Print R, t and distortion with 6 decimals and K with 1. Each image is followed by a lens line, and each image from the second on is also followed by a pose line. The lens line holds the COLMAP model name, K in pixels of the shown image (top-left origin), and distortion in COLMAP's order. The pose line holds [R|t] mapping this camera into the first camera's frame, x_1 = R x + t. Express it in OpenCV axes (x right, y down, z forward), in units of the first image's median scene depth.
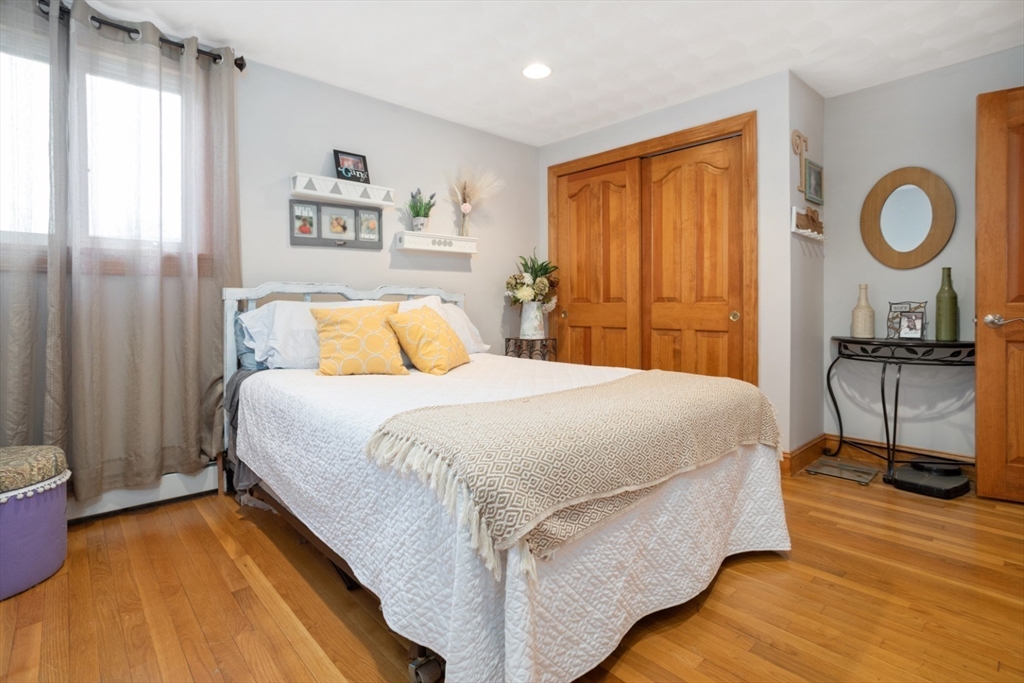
lens RADIAL K [[494.9, 0, 519.3], [0, 494.9, 323.1], [0, 0, 1]] dist [-0.041108, 0.022992]
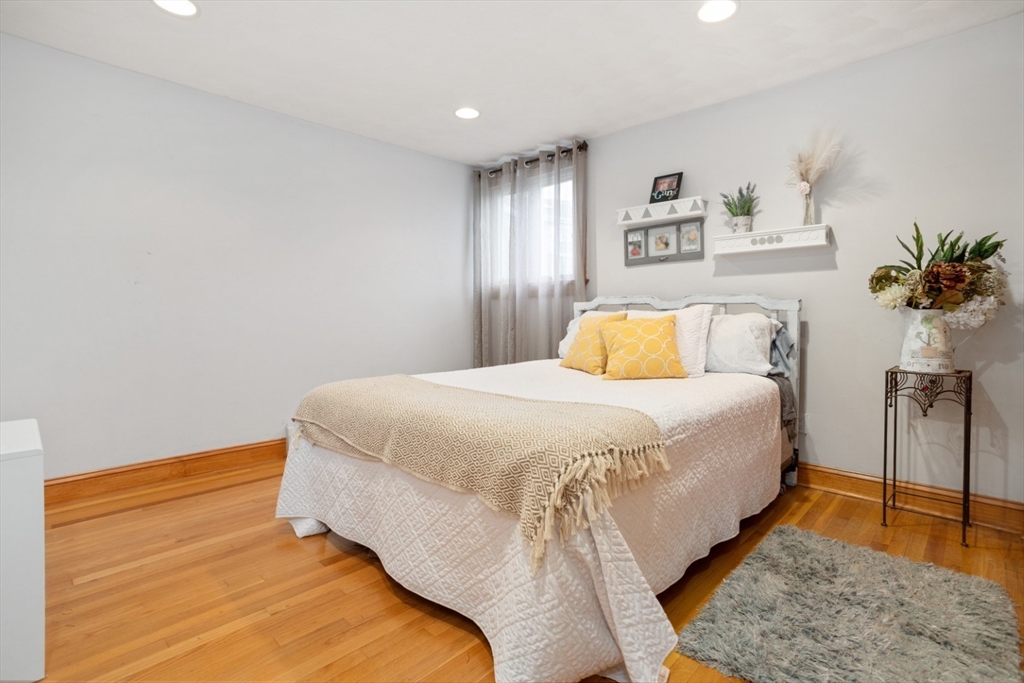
lens RADIAL K [[494.9, 0, 519.3], [0, 494.9, 323.1], [0, 0, 1]] dist [-0.041108, 0.022992]
pose [[0.084066, 0.021928, -0.996219, 0.724841], [-0.033947, 0.999241, 0.019130, -0.027069], [0.995882, 0.032210, 0.084747, 0.586703]]
